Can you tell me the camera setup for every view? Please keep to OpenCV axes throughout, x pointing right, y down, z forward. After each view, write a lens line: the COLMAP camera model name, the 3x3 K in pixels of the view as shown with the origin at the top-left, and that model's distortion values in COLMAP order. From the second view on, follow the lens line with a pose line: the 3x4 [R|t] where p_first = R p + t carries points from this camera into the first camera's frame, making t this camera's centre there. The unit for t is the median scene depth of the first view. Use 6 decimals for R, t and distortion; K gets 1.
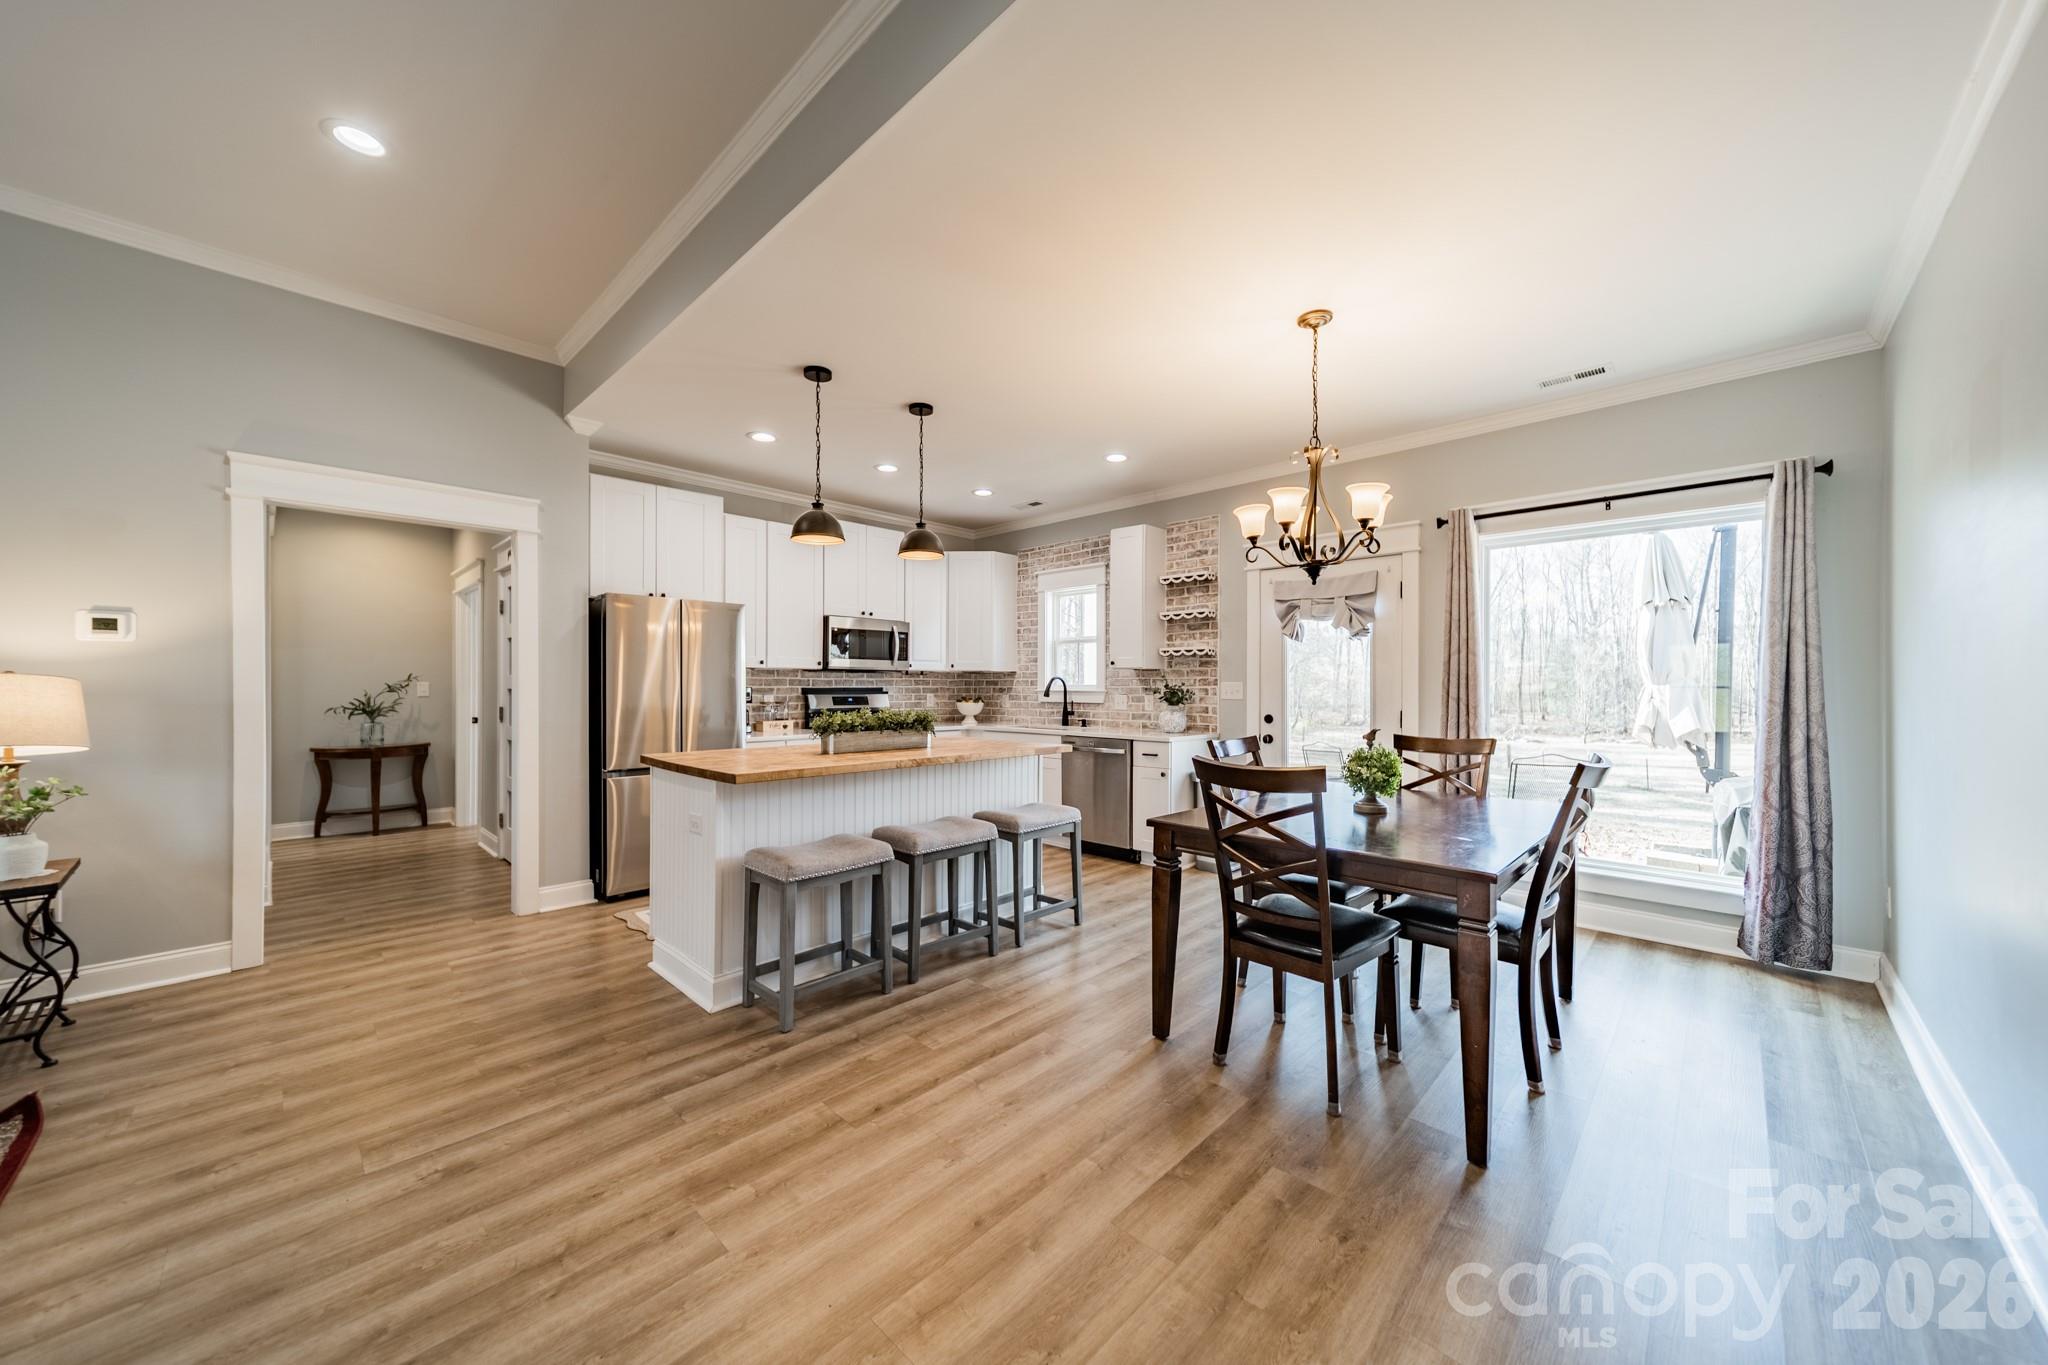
lens RADIAL K [[723.4, 0, 1030.4], [0, 723.4, 683.3], [0, 0, 1]] dist [0.008521, 0.000155]
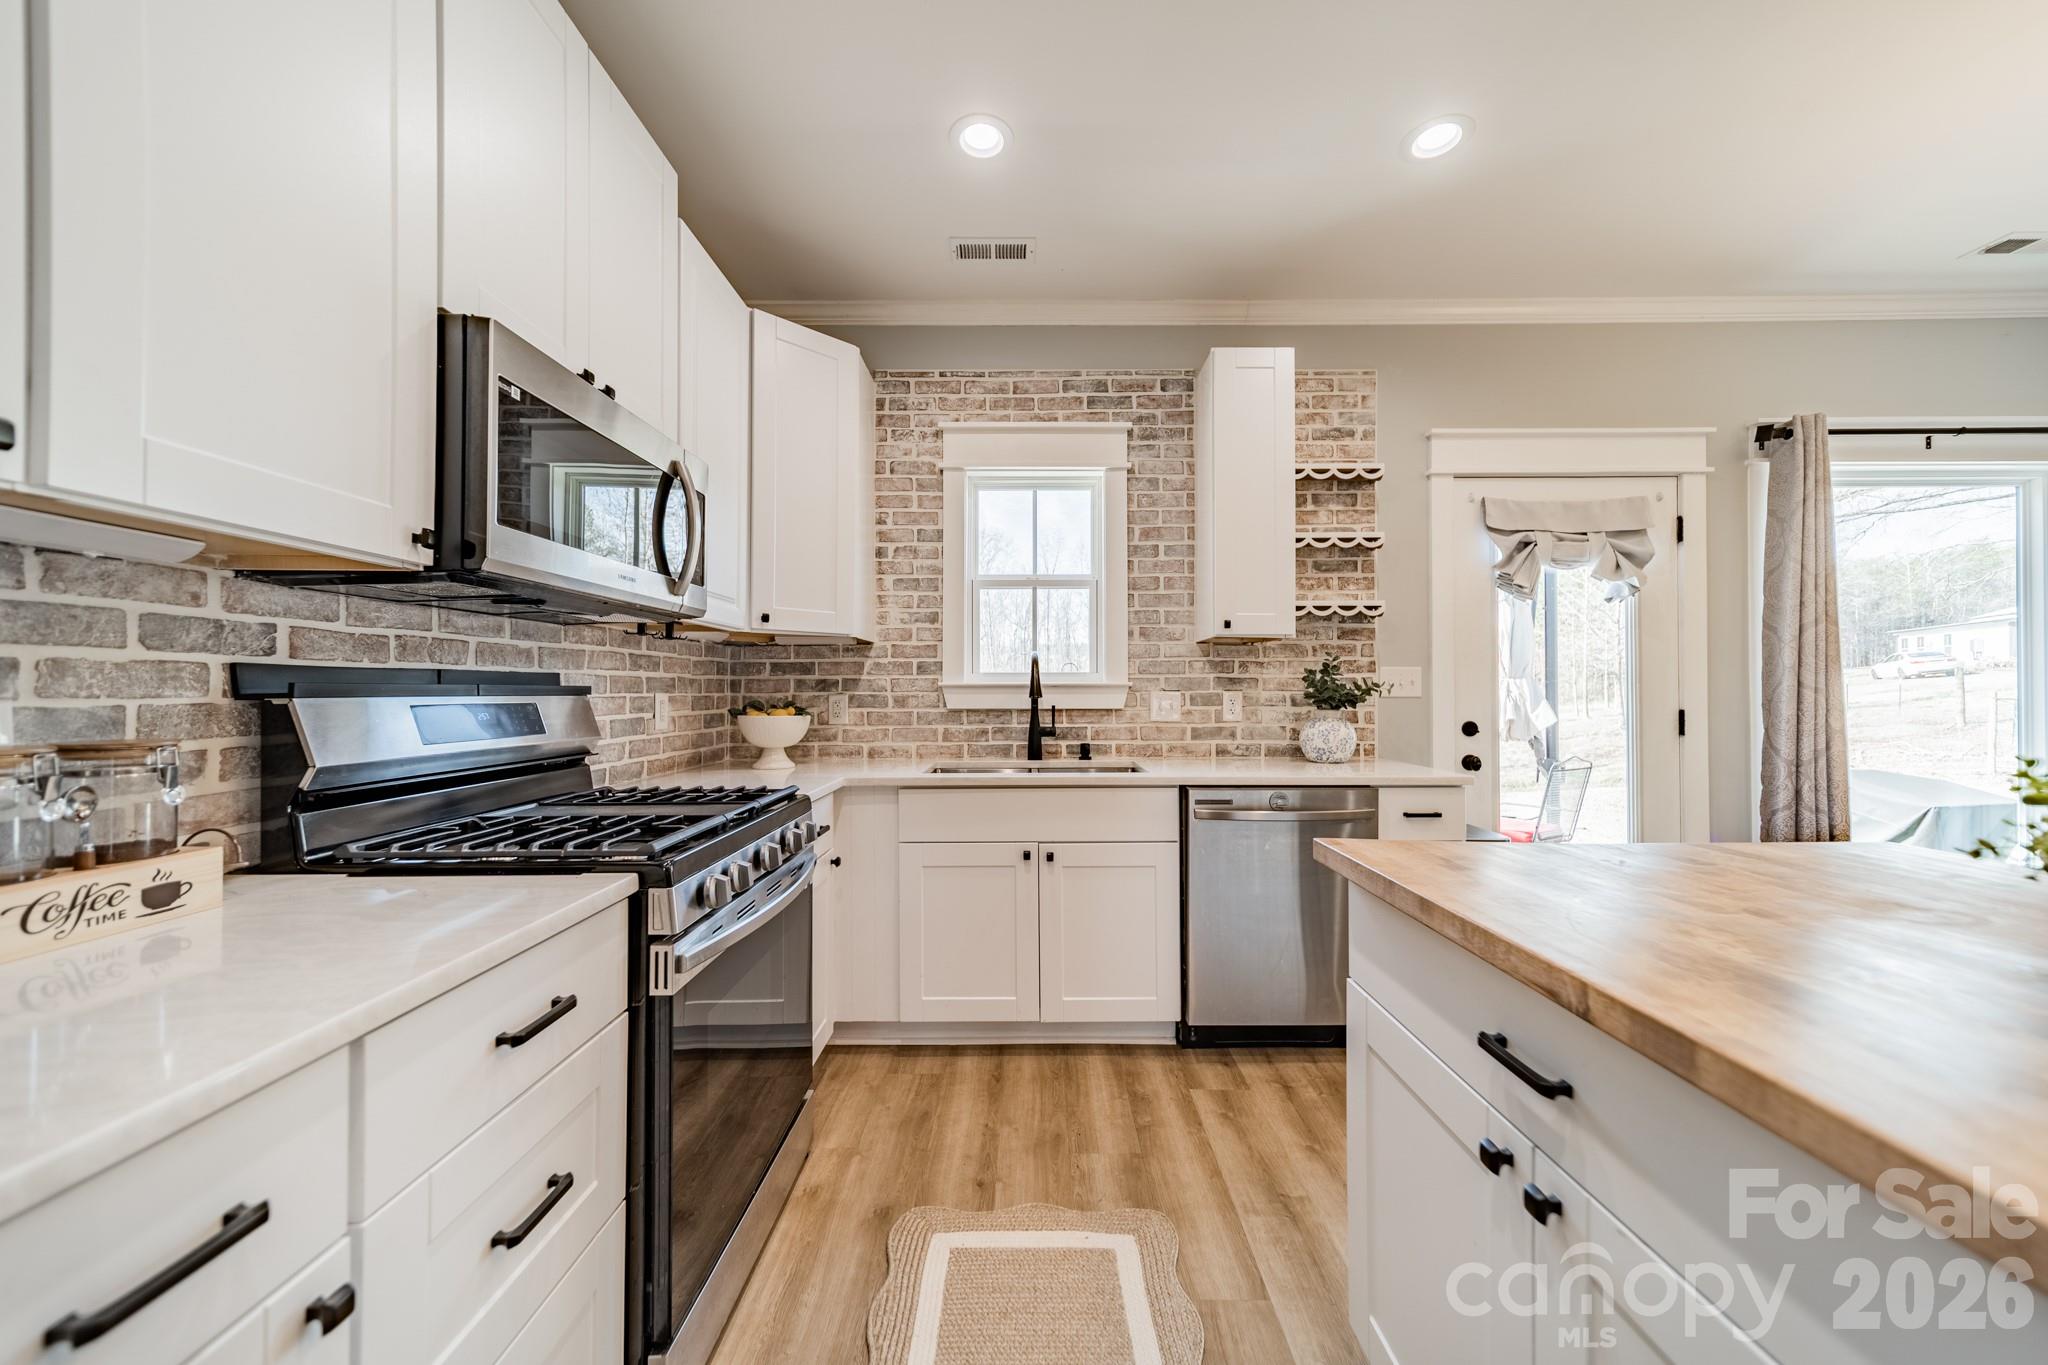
lens RADIAL K [[723.4, 0, 1034.9], [0, 723.4, 685.2], [0, 0, 1]] dist [0.008521, 0.000155]
pose [[0.723416, 0.001232, 0.690411, -0.280884], [0.000508, 0.999997, -0.002317, 0.012226], [-0.690412, 0.002027, 0.723414, 0.676387]]
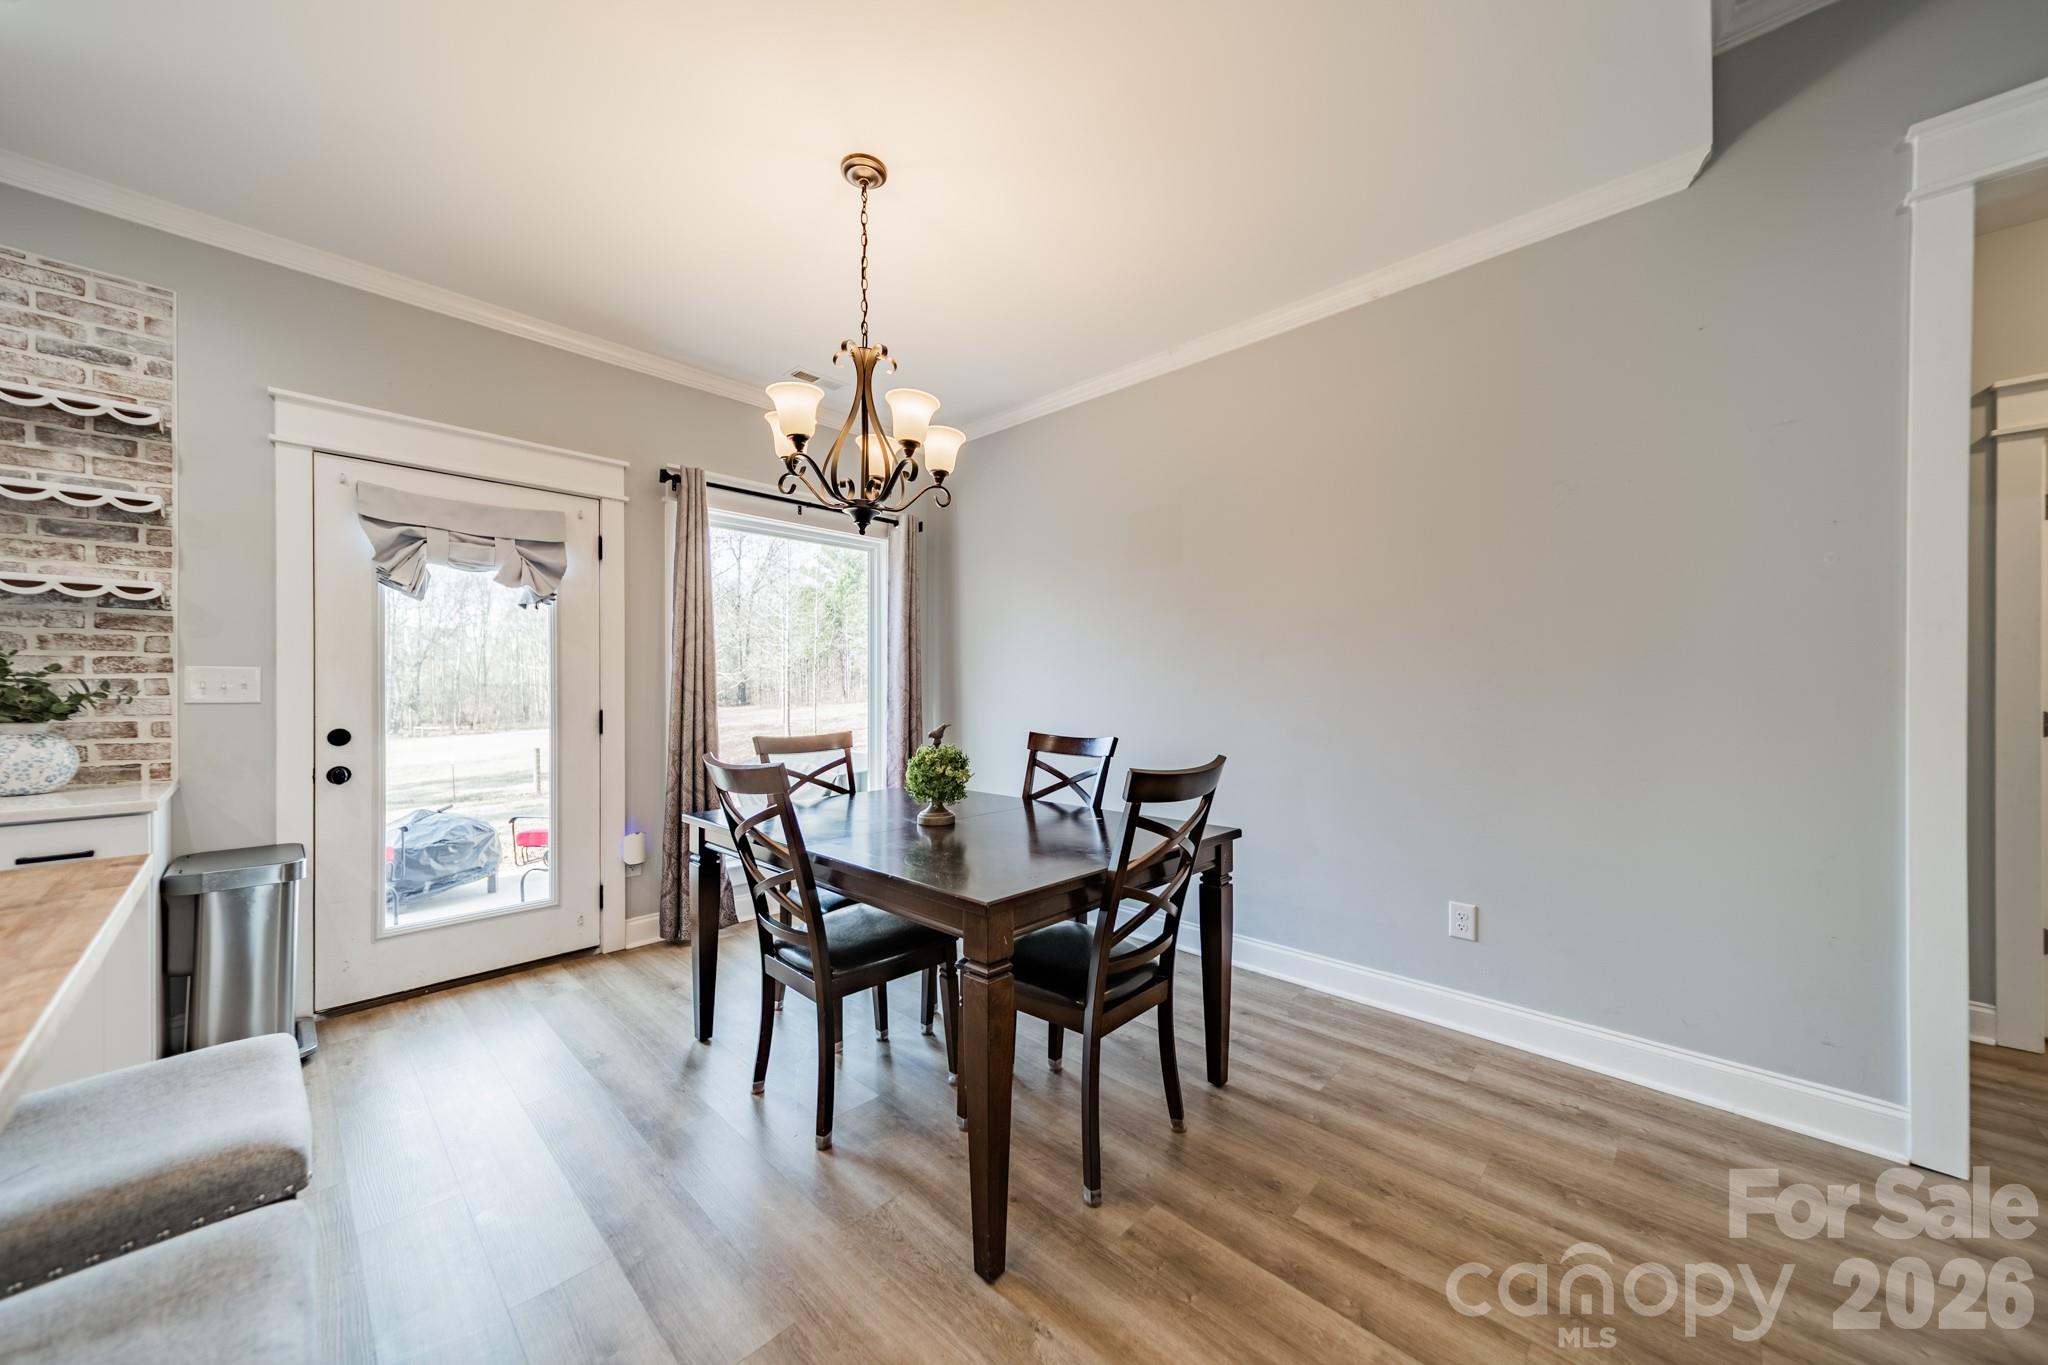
lens RADIAL K [[723.4, 0, 1024.2], [0, 723.4, 689.6], [0, 0, 1]] dist [0.008521, 0.000155]
pose [[0.002480, -0.005340, 0.999983, -0.168484], [-0.003161, 0.999981, 0.005348, 0.008137], [-0.999992, -0.003175, 0.002463, 0.412293]]
